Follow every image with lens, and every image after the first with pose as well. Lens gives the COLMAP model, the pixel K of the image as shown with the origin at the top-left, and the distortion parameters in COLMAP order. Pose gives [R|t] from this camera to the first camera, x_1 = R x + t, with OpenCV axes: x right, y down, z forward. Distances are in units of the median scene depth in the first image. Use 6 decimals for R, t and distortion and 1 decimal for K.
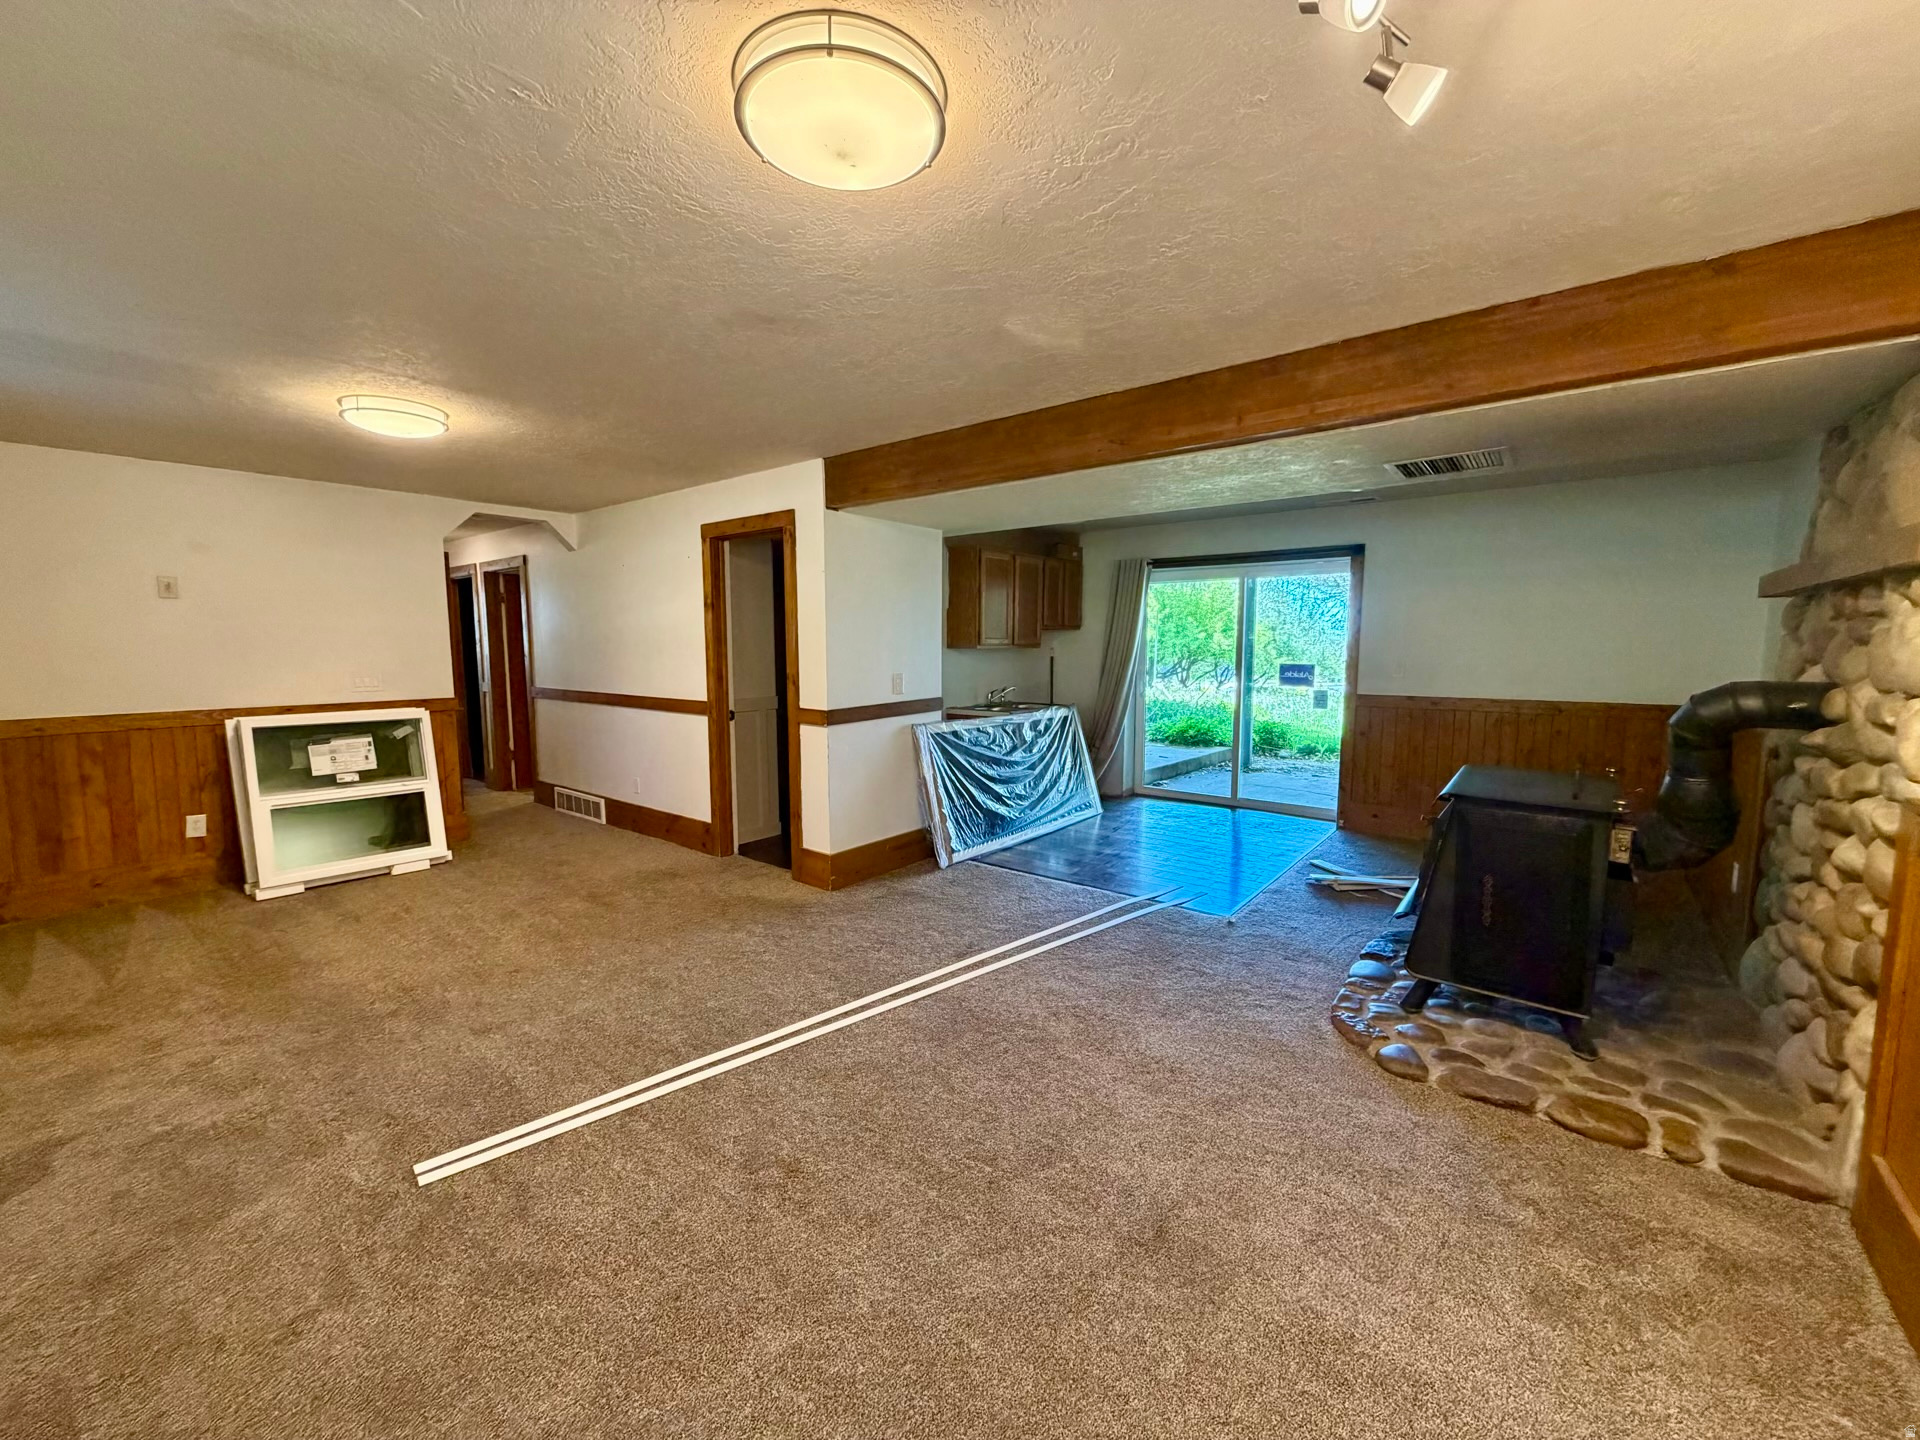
lens RADIAL K [[761.6, 0, 954.0], [0, 761.6, 716.0], [0, 0, 1]] dist [-0.000154, 0.000001]
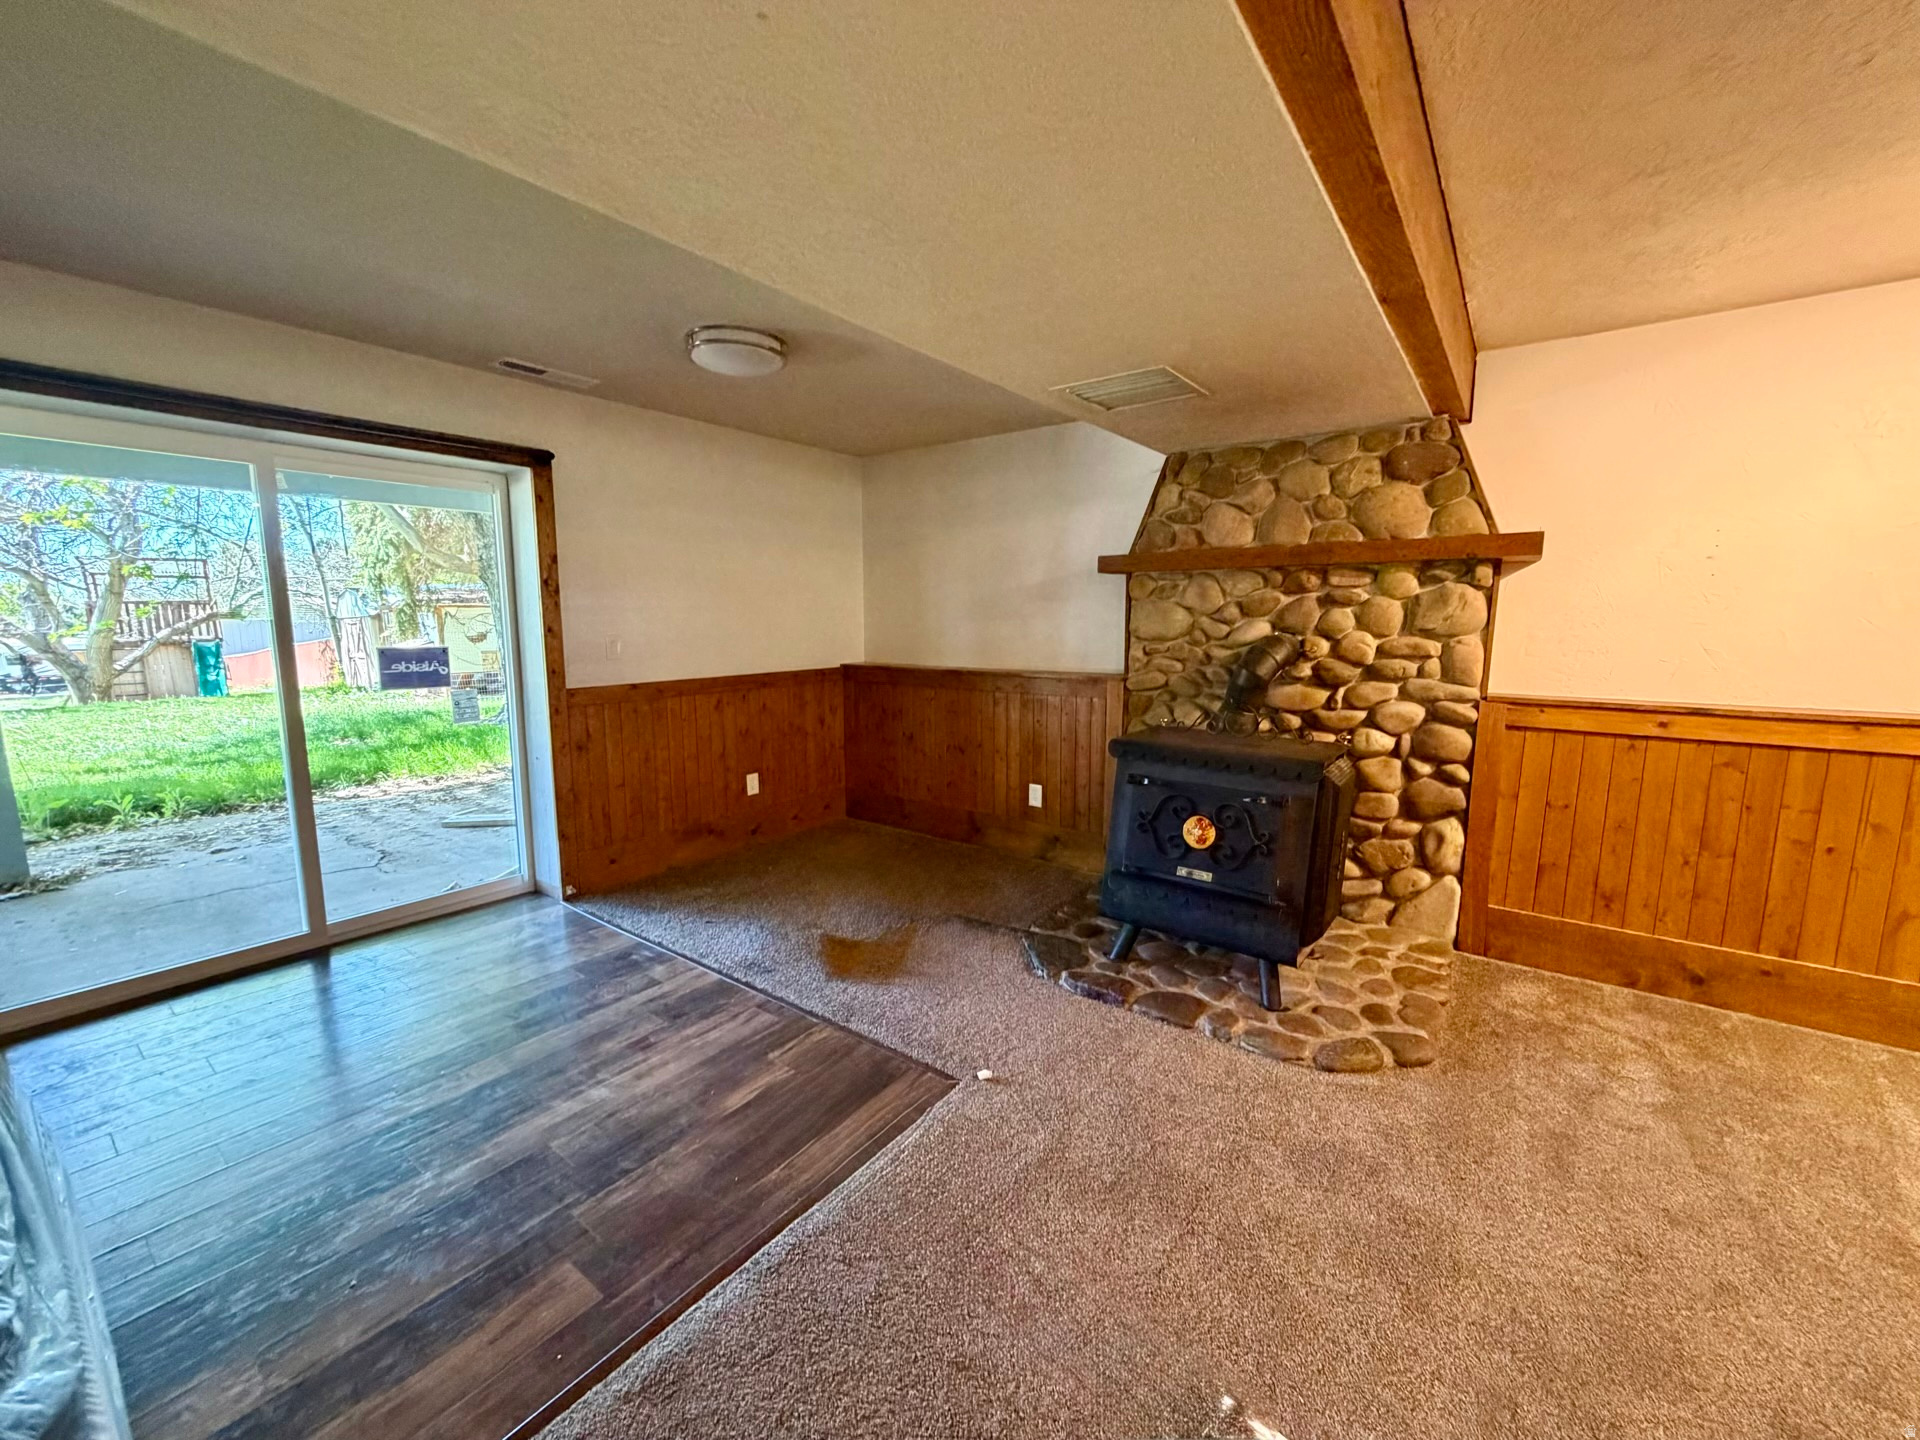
lens RADIAL K [[761.6, 0, 954.0], [0, 761.6, 716.0], [0, 0, 1]] dist [-0.000154, 0.000001]
pose [[-0.040284, -0.134752, 0.990060, -0.236562], [0.098532, 0.985499, 0.138140, -0.121949], [-0.994318, 0.103118, -0.026423, 1.339100]]
